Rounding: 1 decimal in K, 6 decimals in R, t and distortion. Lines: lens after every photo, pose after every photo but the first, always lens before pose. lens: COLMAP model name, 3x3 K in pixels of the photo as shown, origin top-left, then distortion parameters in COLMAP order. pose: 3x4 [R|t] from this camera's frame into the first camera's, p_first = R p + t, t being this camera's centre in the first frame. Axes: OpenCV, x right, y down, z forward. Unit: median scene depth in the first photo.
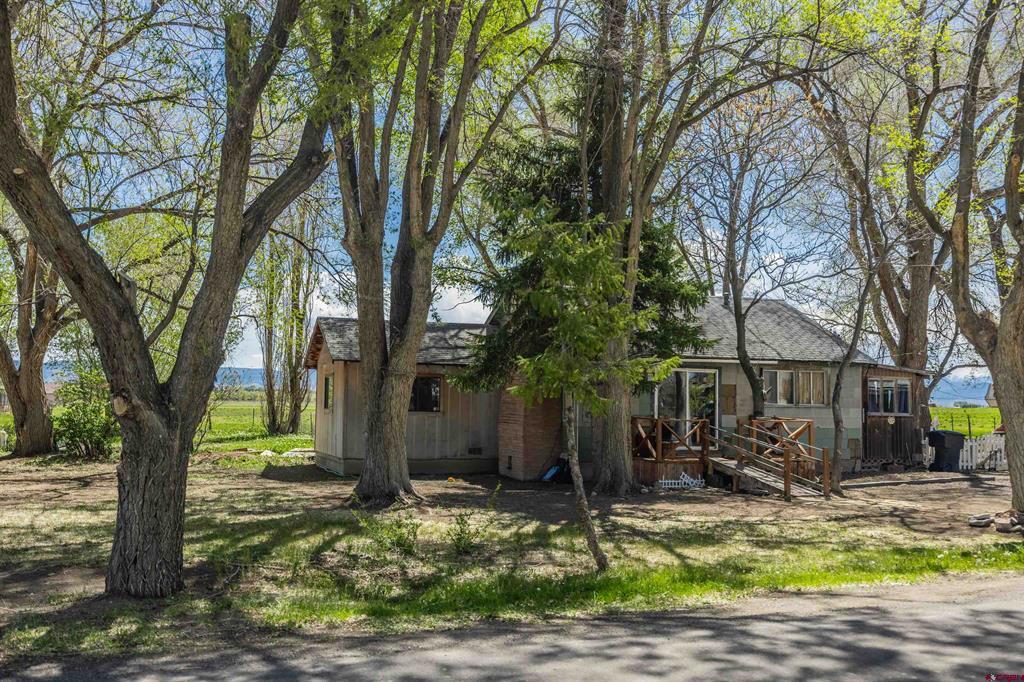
lens RADIAL K [[1004.3, 0, 512.0], [0, 1004.3, 341.0], [0, 0, 1]] dist [-0.004131, 0.003294]
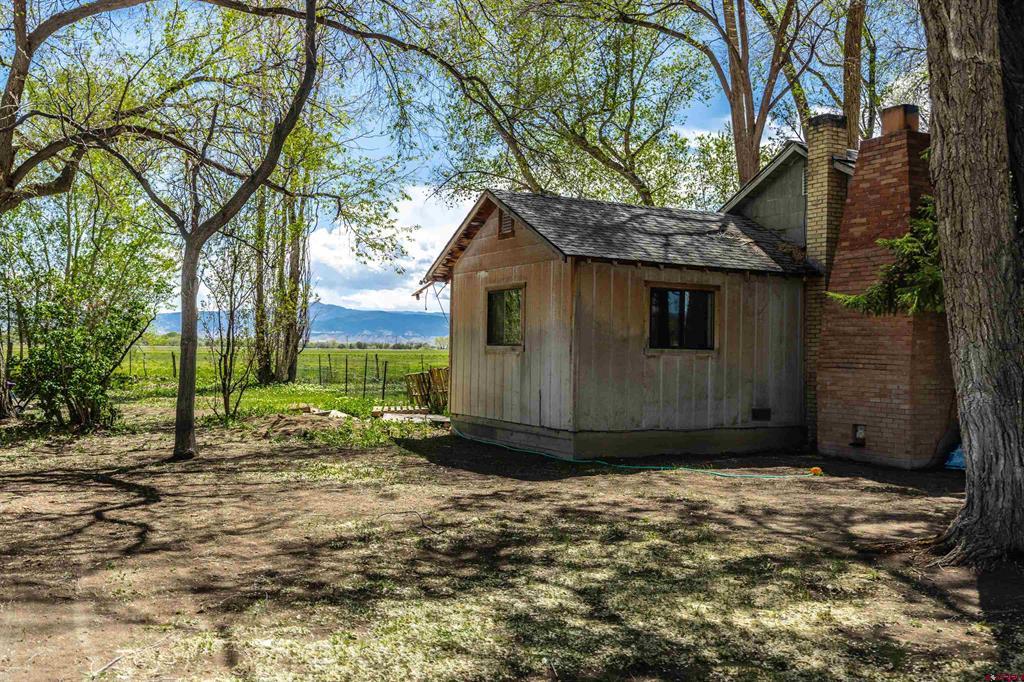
lens RADIAL K [[1004.3, 0, 512.0], [0, 1004.3, 341.0], [0, 0, 1]] dist [-0.004131, 0.003294]
pose [[0.992036, 0.004460, 0.125873, -0.248350], [-0.011515, 0.998399, 0.055377, 0.031819], [-0.125424, -0.056386, 0.990500, 0.401435]]
